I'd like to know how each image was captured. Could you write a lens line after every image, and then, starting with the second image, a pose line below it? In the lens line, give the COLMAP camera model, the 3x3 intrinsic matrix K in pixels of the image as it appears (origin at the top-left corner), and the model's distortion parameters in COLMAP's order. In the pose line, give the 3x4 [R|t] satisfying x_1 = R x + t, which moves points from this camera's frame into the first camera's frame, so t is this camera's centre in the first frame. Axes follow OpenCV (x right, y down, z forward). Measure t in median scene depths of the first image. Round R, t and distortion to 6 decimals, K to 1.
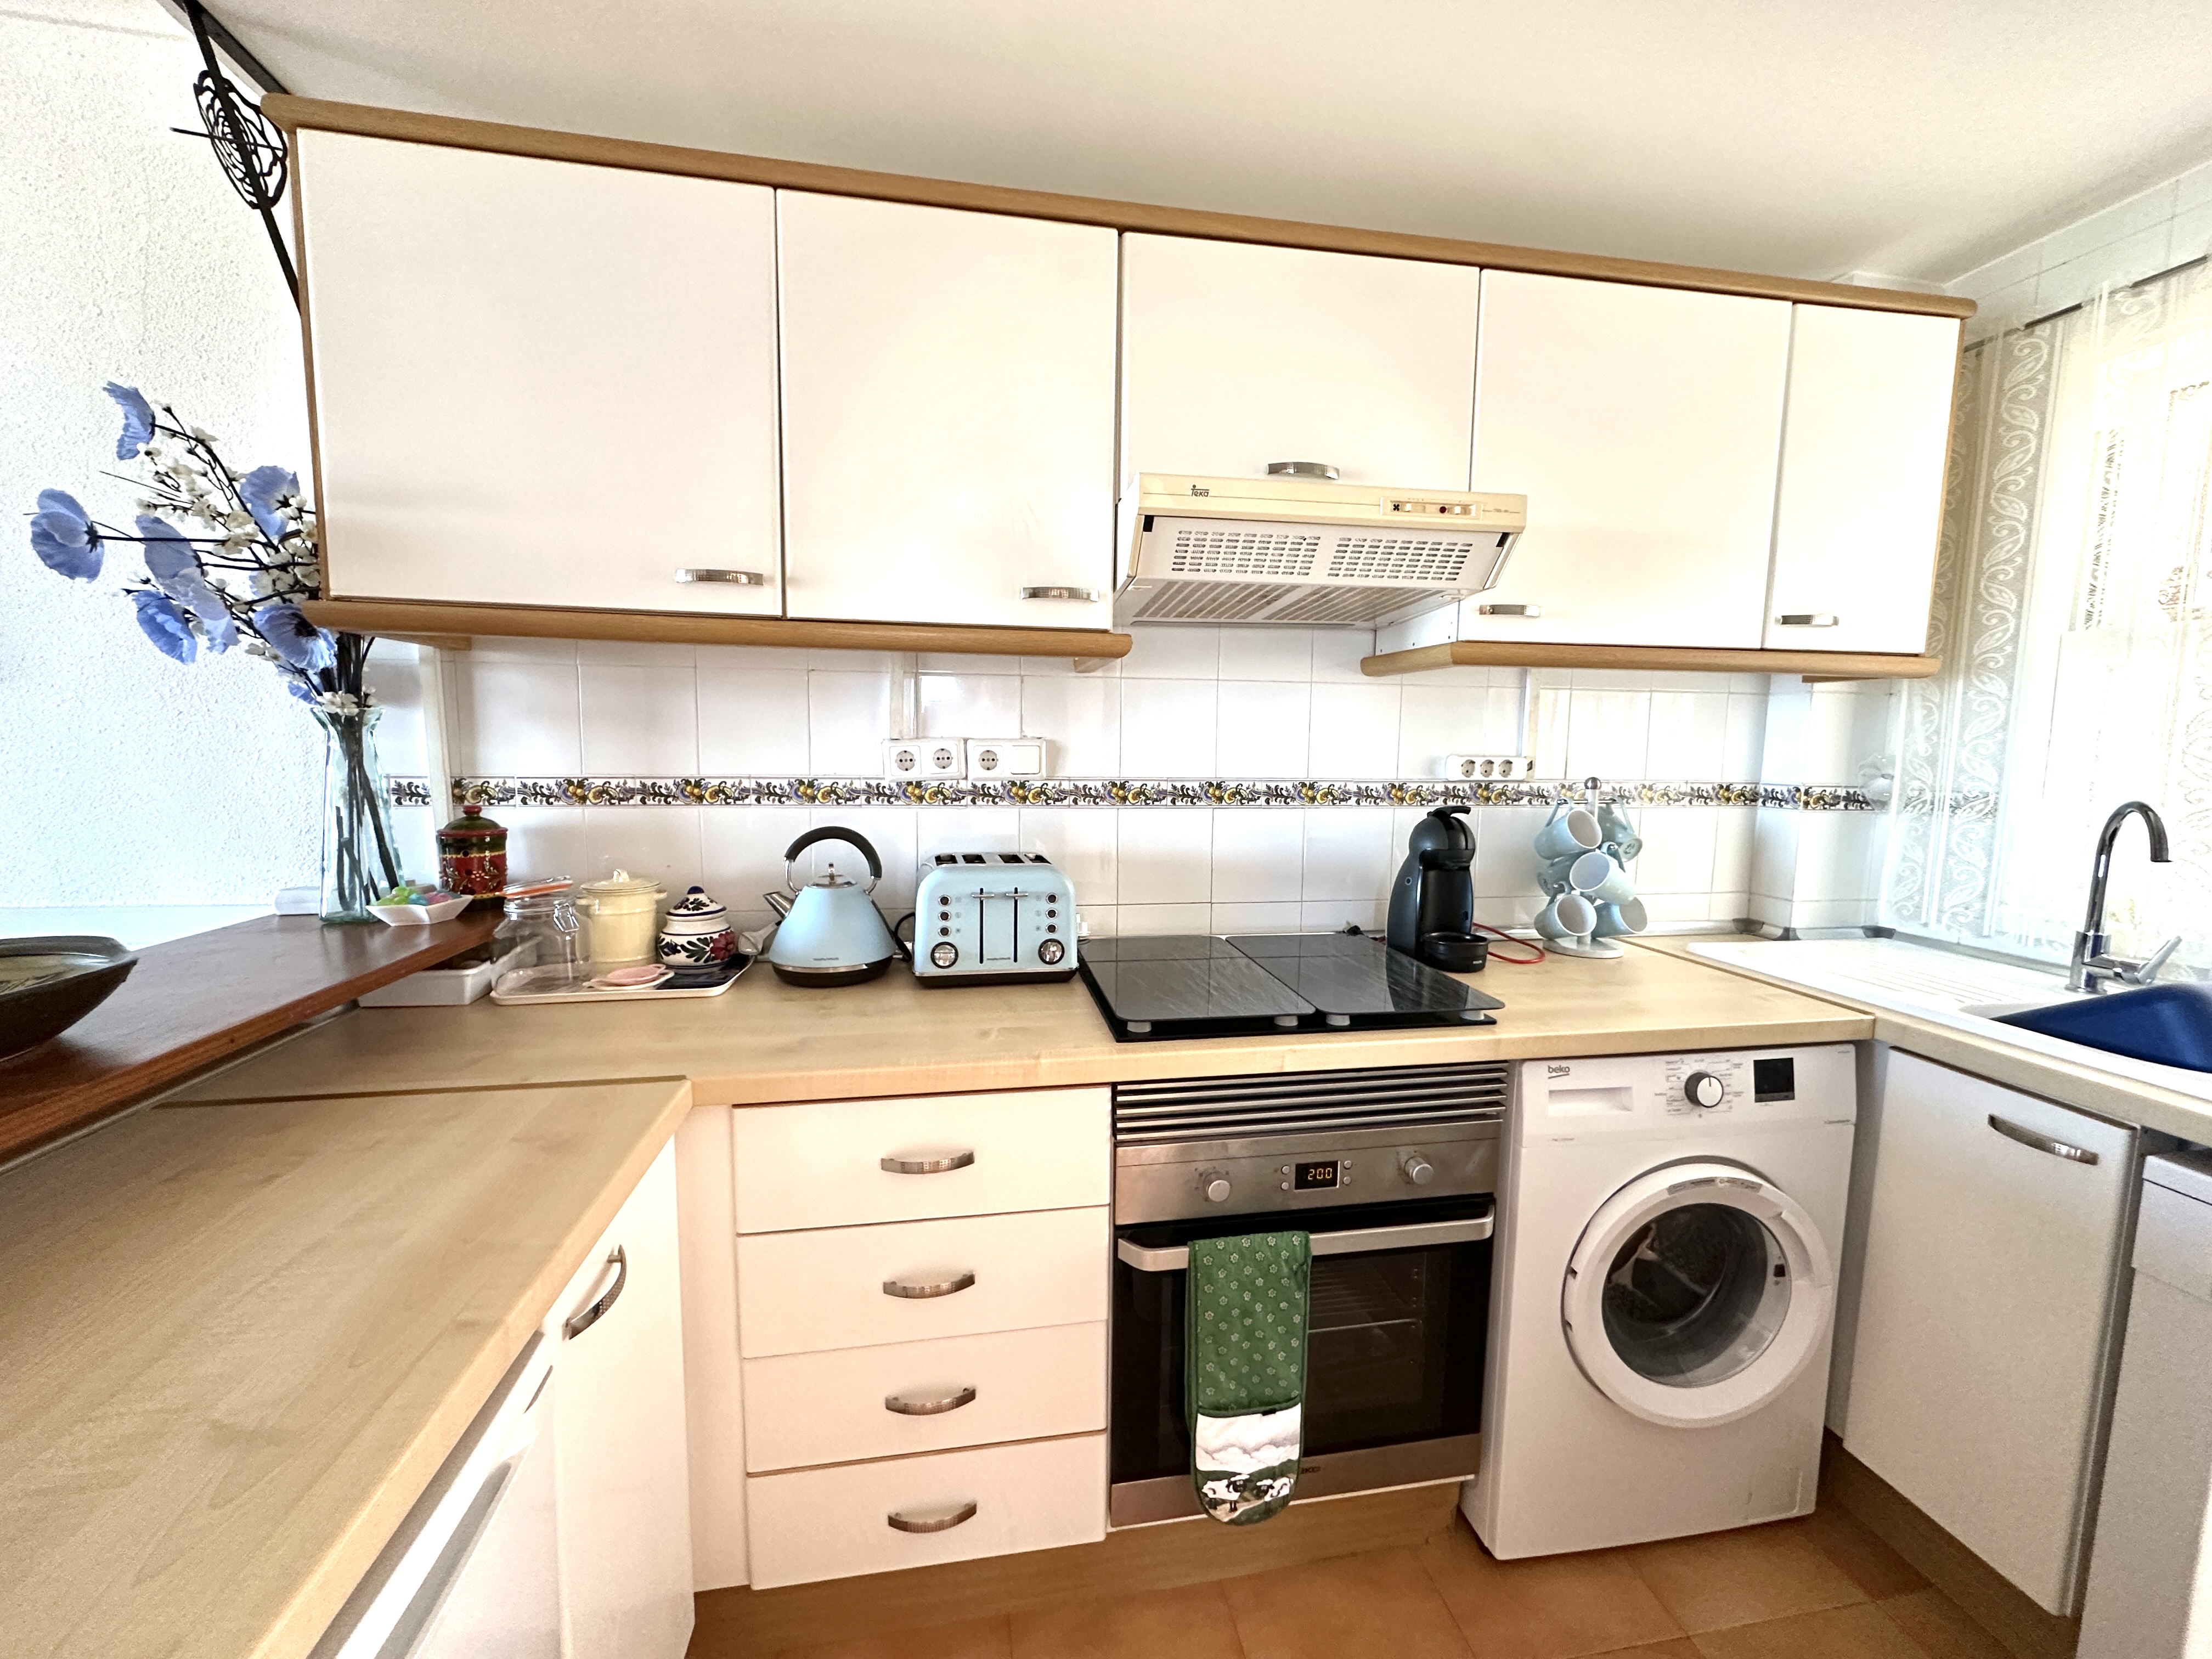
lens RADIAL K [[877.6, 0, 1108.4], [0, 877.6, 829.8], [0, 0, 1]] dist [-0.005304, 0.001098]
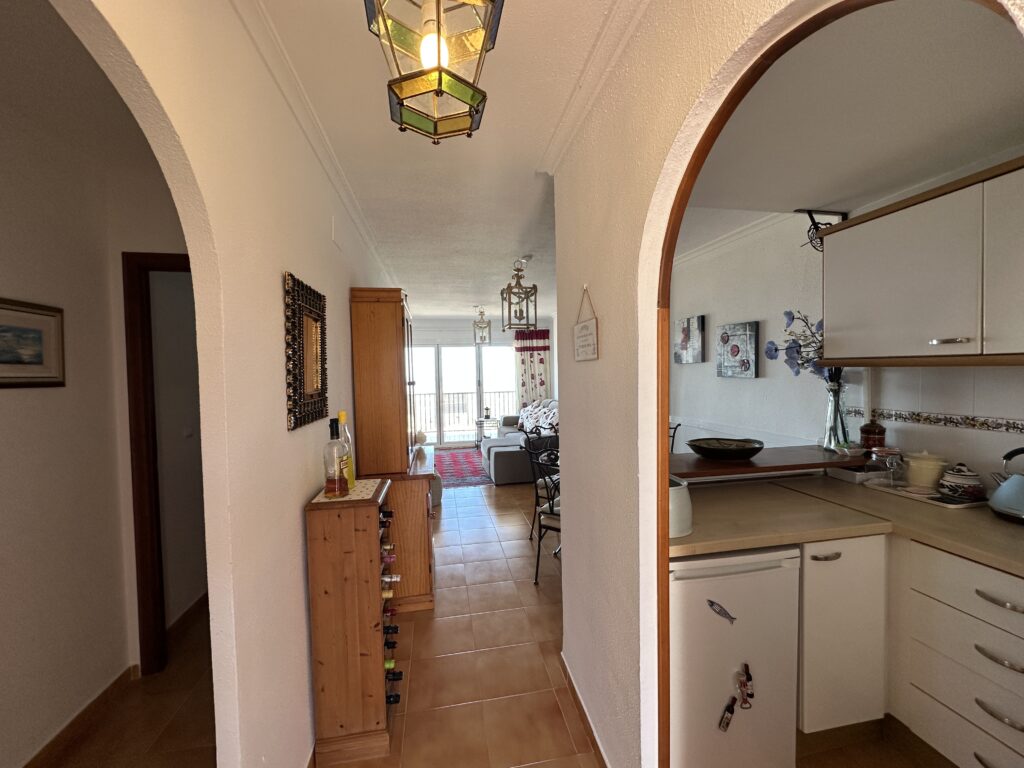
lens RADIAL K [[406.3, 0, 513.1], [0, 406.3, 383.8], [0, 0, 1]] dist [-0.005304, 0.001098]
pose [[0.005267, 0.016039, -0.999858, 0.610453], [-0.083003, 0.996428, 0.015546, -0.064919], [0.996535, 0.082909, 0.006580, -0.219636]]
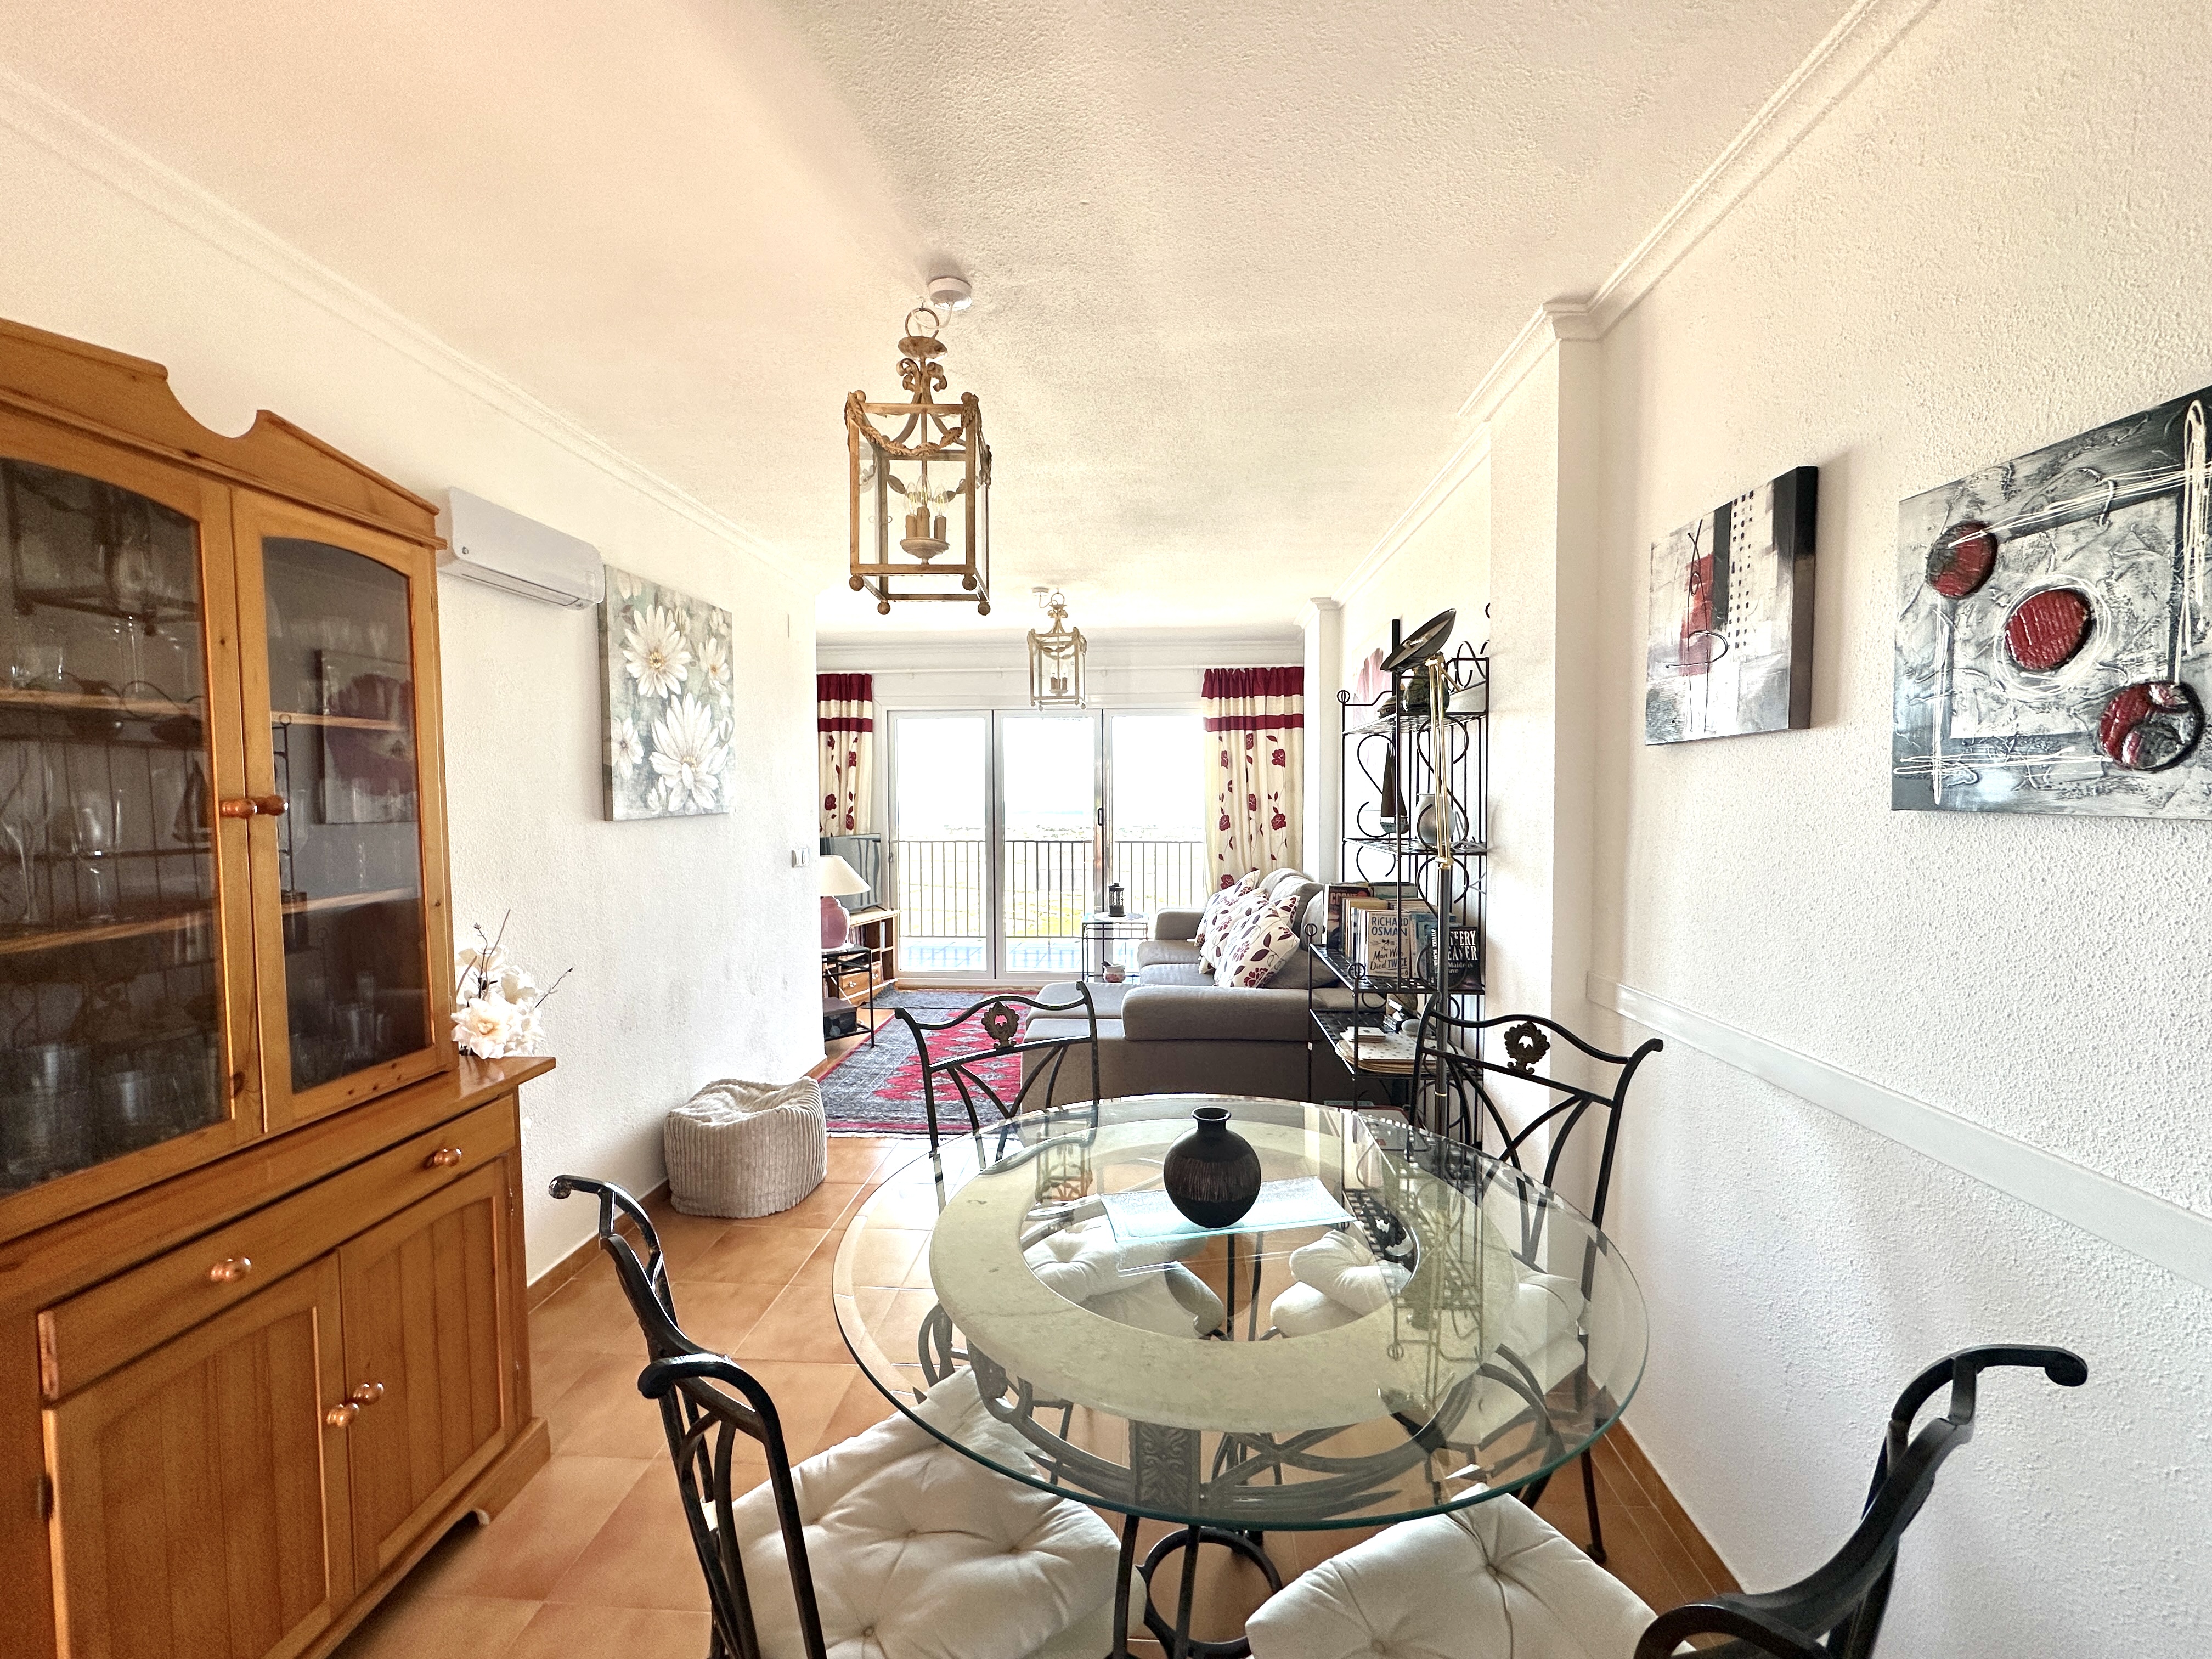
lens RADIAL K [[877.6, 0, 1112.4], [0, 877.6, 829.9], [0, 0, 1]] dist [-0.005304, 0.001098]
pose [[-0.234292, 0.025729, -0.971826, -0.625257], [-0.102476, 0.993427, 0.051006, -0.110058], [0.966750, 0.111539, -0.230116, 0.385222]]
